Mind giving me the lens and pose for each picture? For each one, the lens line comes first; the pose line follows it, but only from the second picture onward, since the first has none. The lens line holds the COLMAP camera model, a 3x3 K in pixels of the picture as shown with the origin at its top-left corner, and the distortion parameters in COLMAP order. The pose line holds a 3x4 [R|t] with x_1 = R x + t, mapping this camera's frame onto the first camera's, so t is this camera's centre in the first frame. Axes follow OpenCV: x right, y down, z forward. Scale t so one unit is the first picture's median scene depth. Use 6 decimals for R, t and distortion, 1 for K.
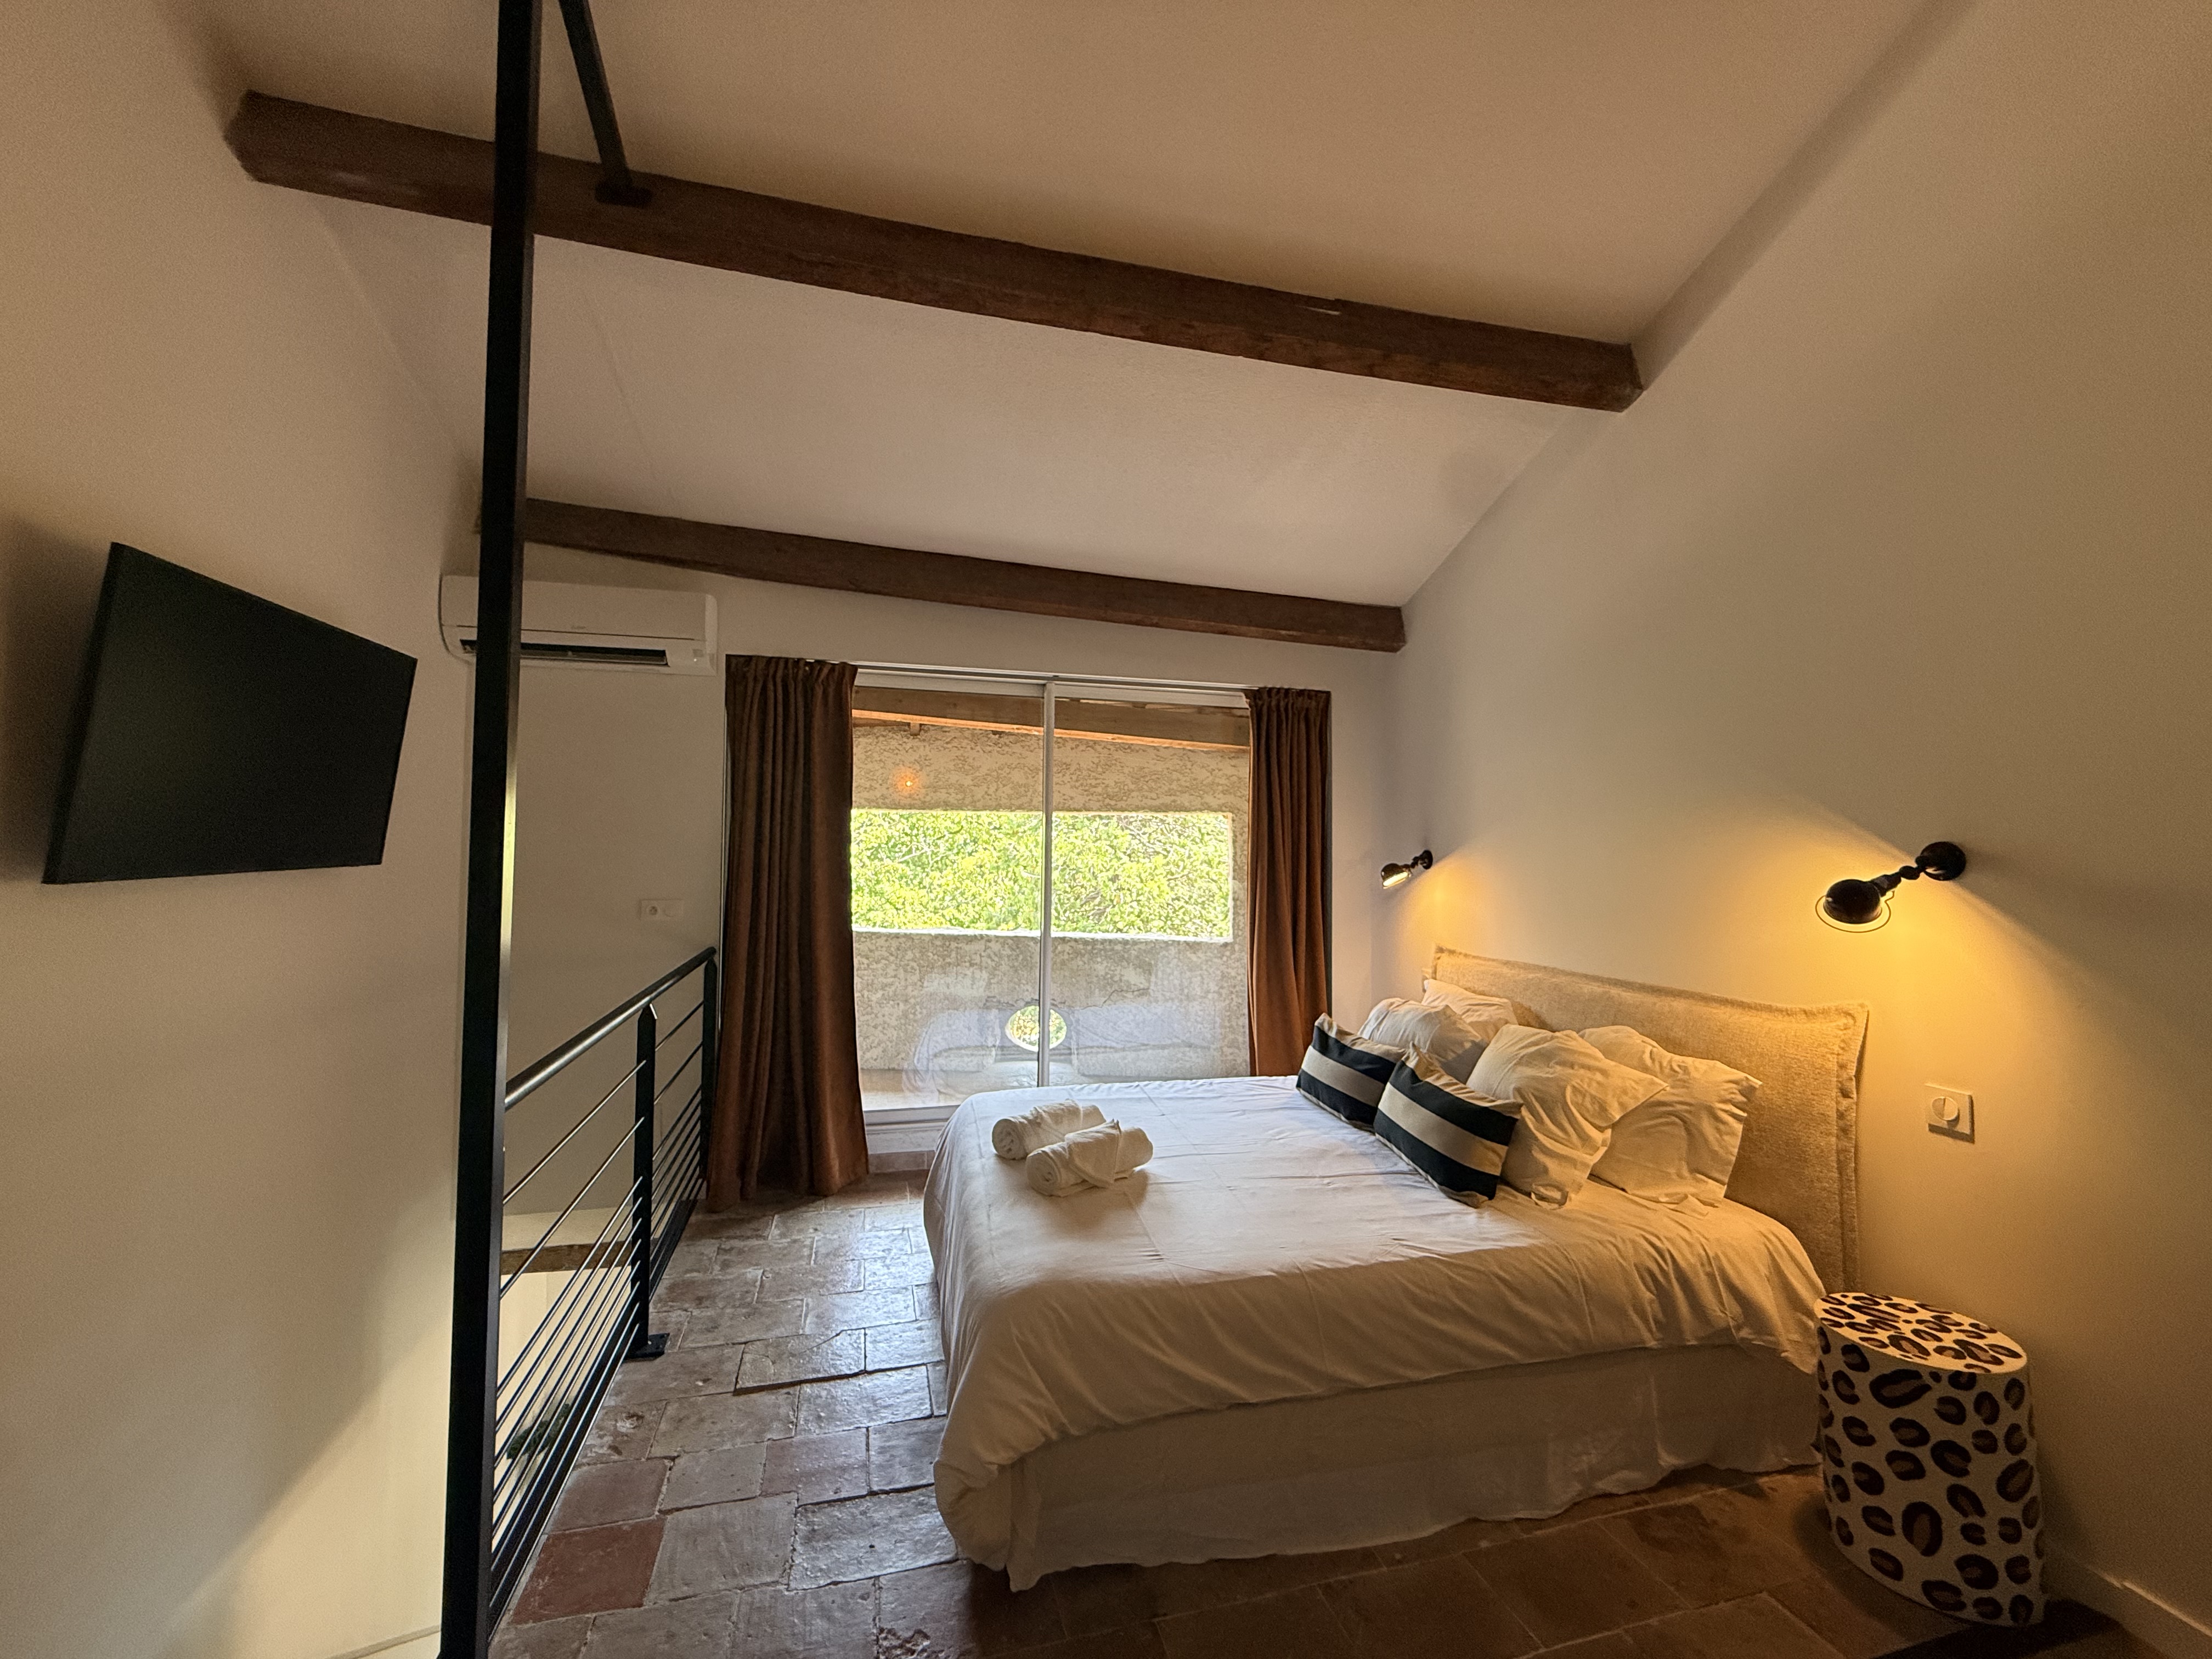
lens RADIAL K [[882.7, 0, 1097.2], [0, 882.7, 832.2], [0, 0, 1]] dist [-0.000704, 0.000350]
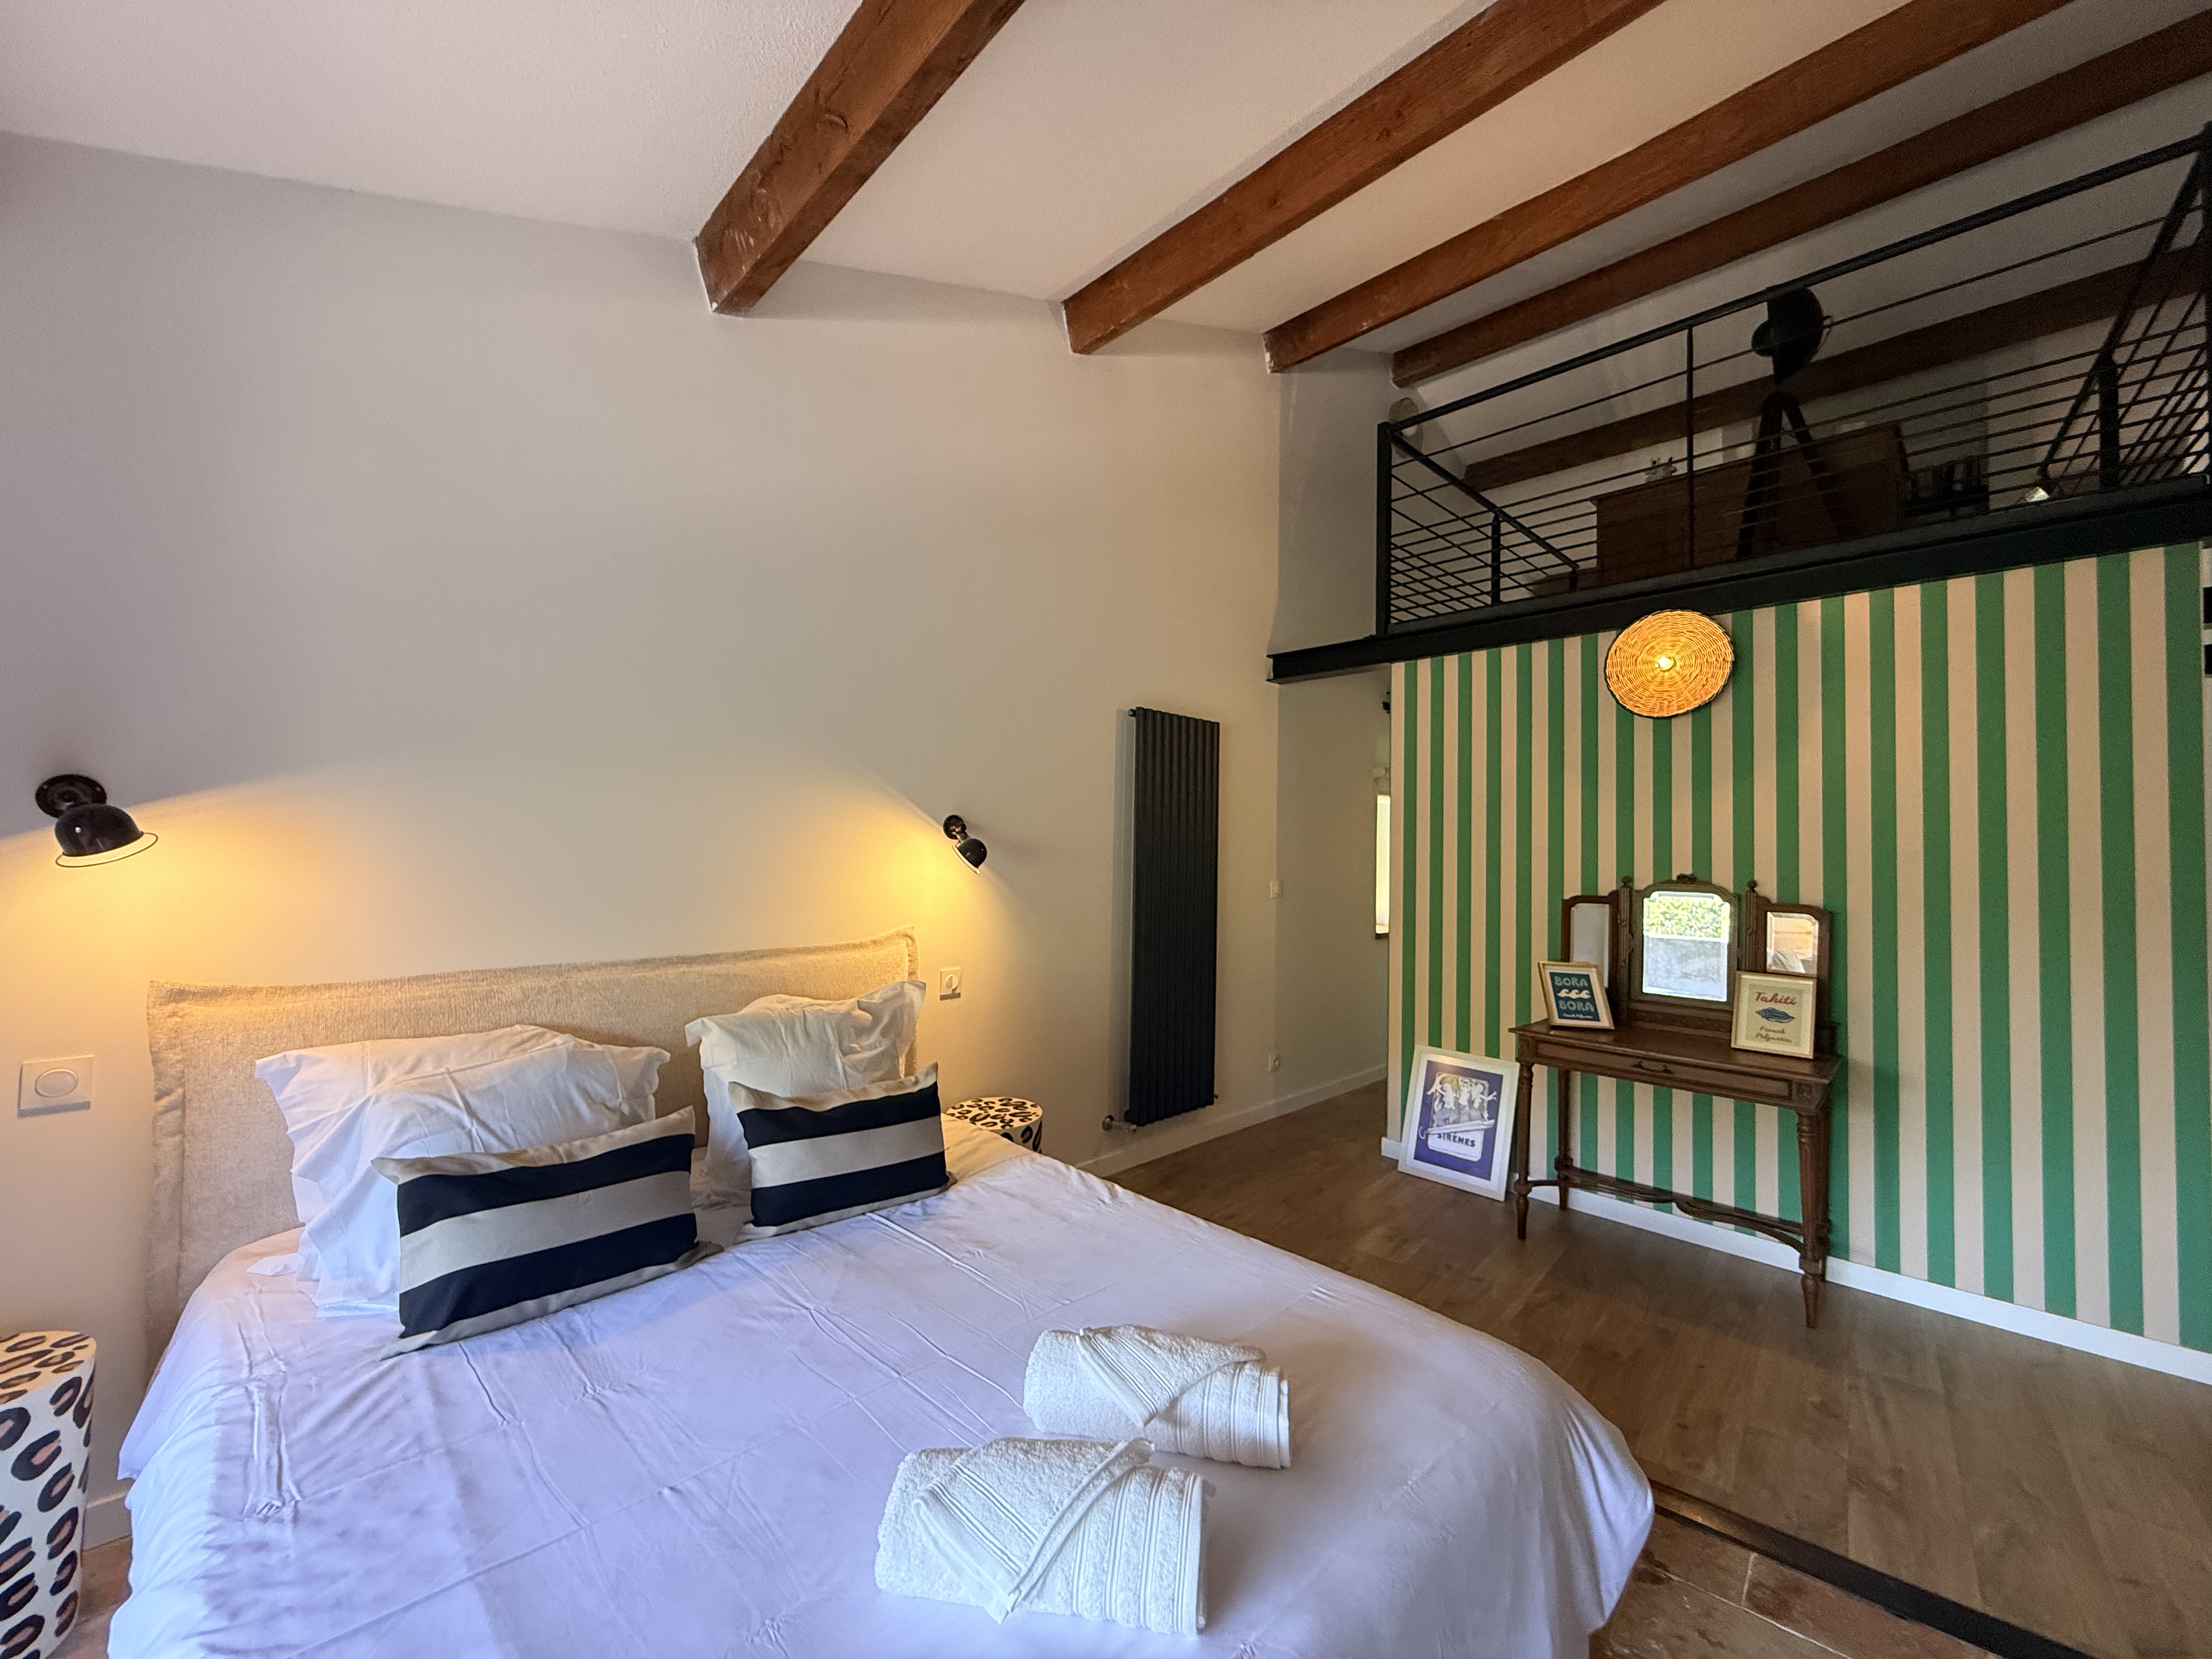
lens RADIAL K [[882.7, 0, 1102.6], [0, 882.7, 828.5], [0, 0, 1]] dist [-0.000704, 0.000350]
pose [[-0.562964, 0.007298, 0.826449, -0.477432], [-0.041460, 0.998453, -0.037059, 0.076756], [-0.825441, -0.055127, -0.561791, 1.554815]]
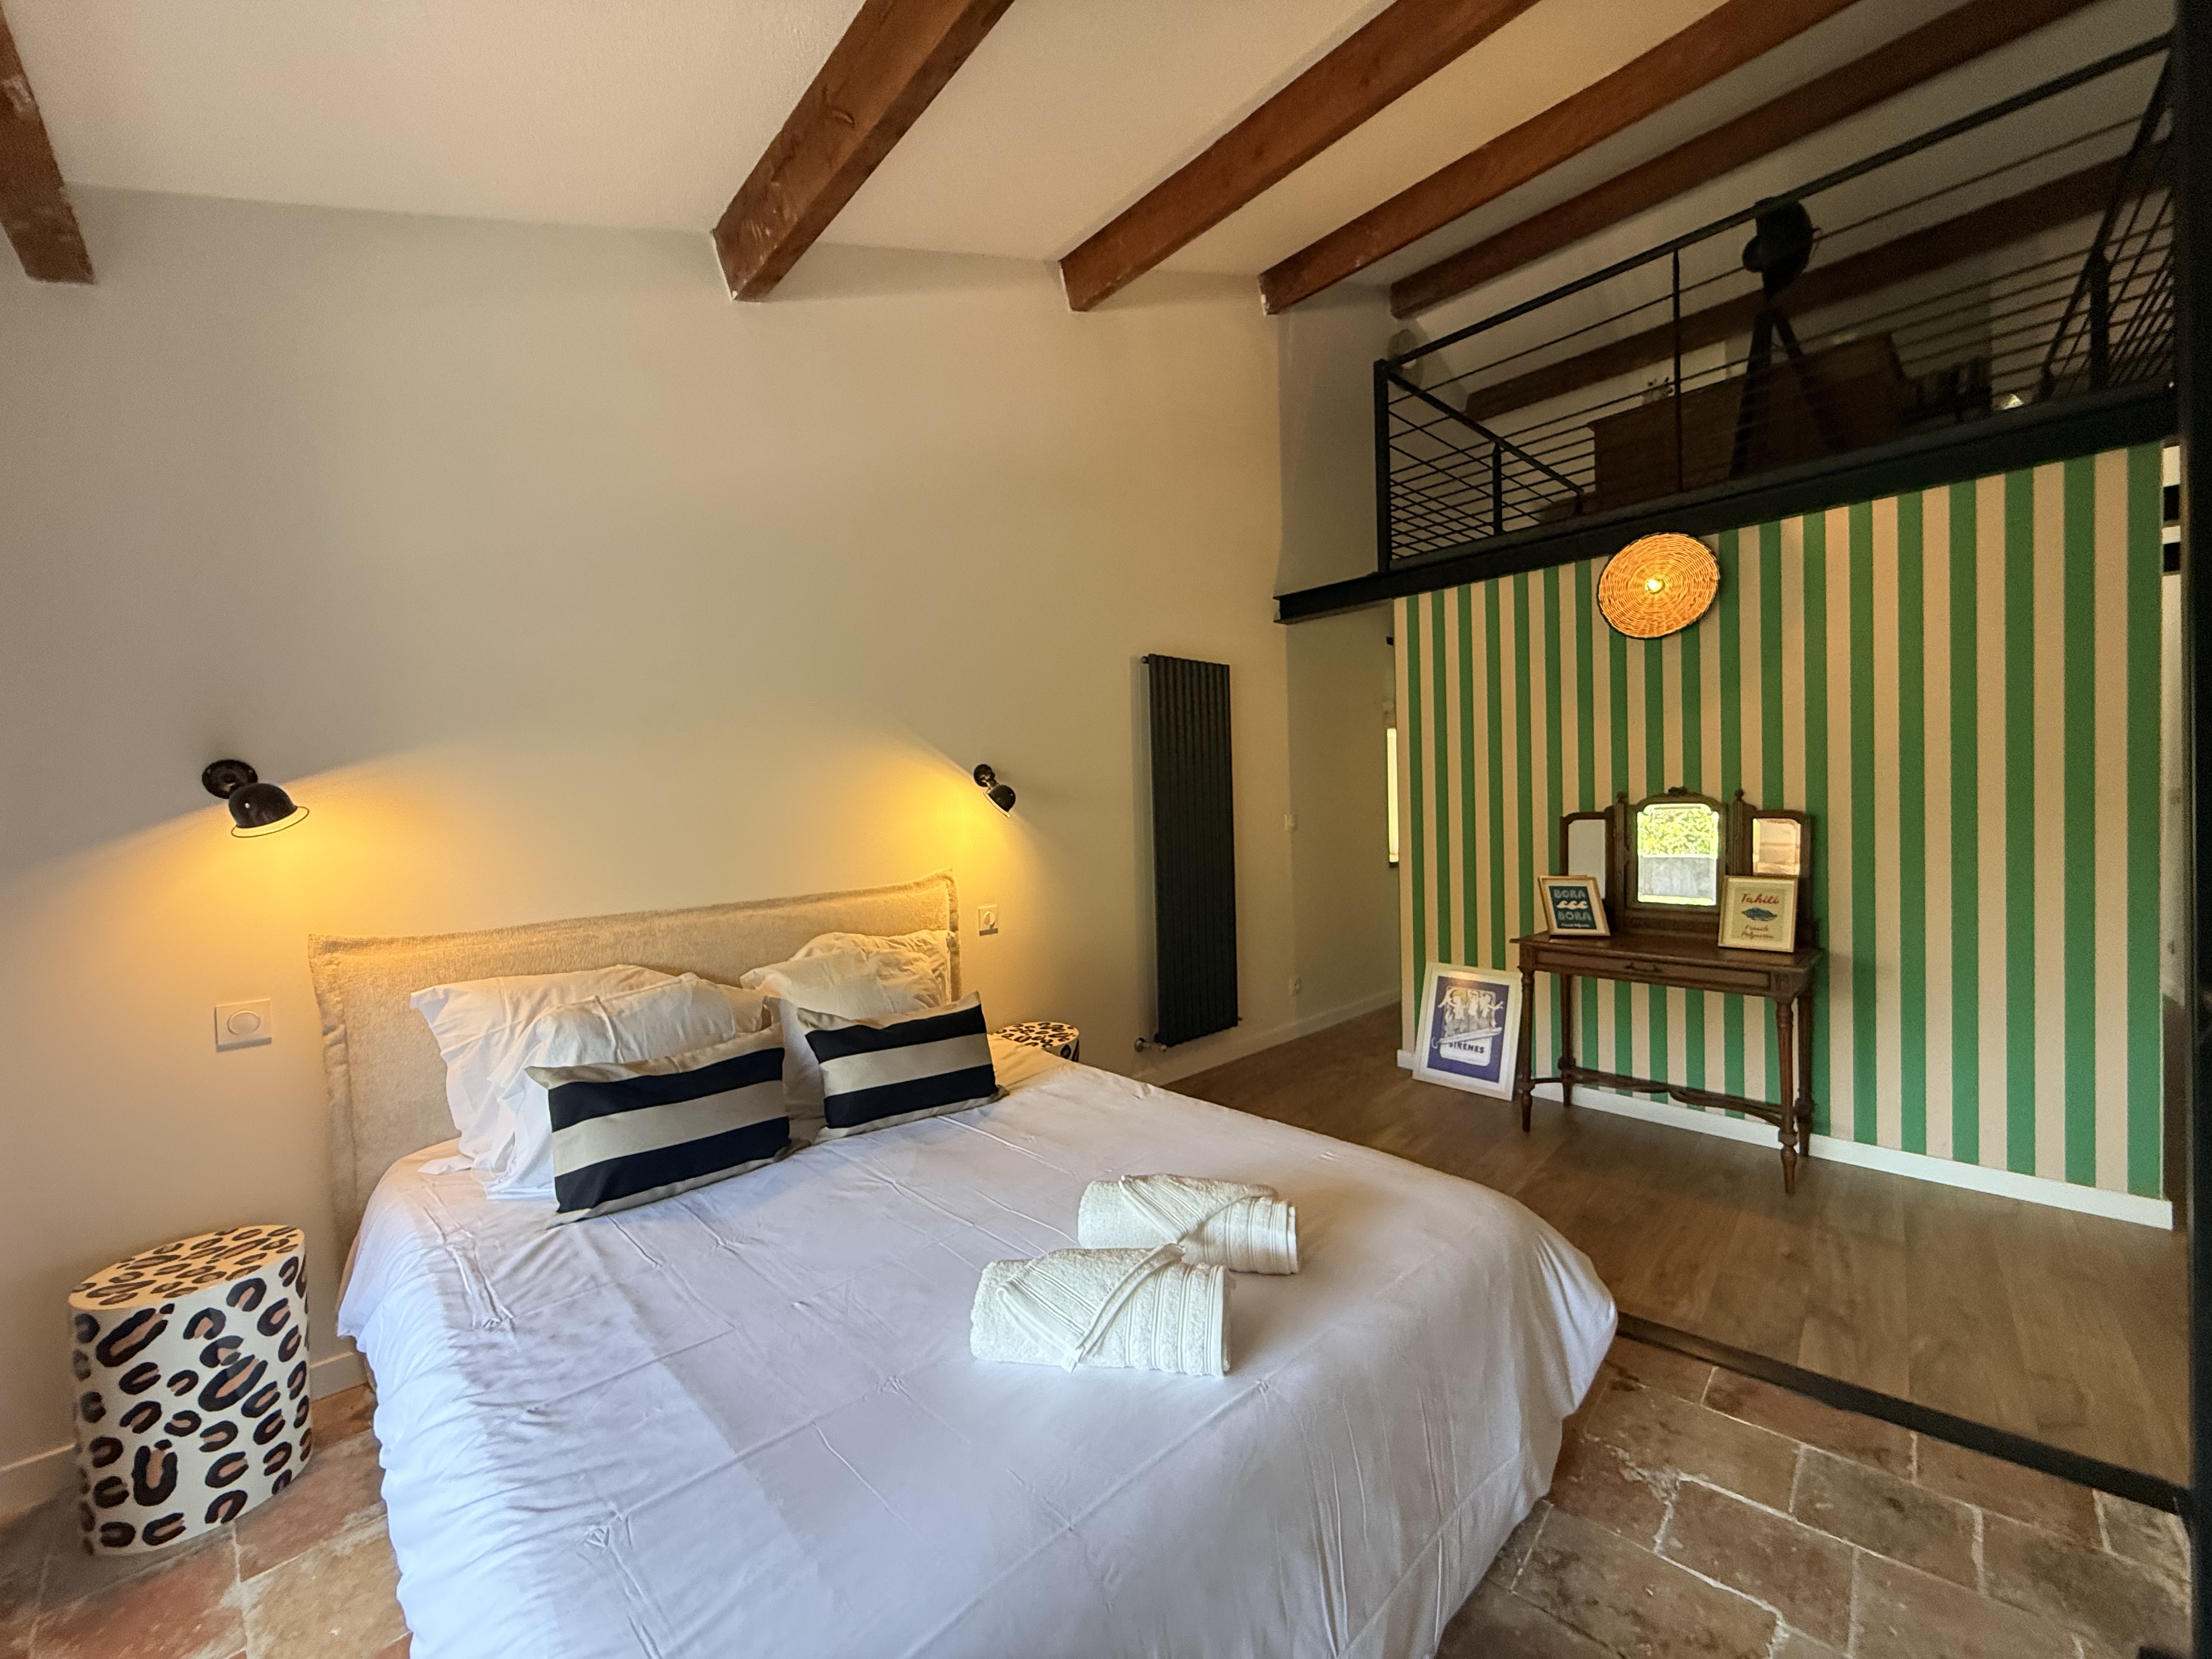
lens RADIAL K [[882.7, 0, 1104.0], [0, 882.7, 829.1], [0, 0, 1]] dist [-0.000704, 0.000350]
pose [[-0.544402, -0.013442, 0.838717, -0.564893], [0.005266, 0.999797, 0.019442, 0.096587], [-0.838808, 0.015001, -0.544221, 1.613118]]
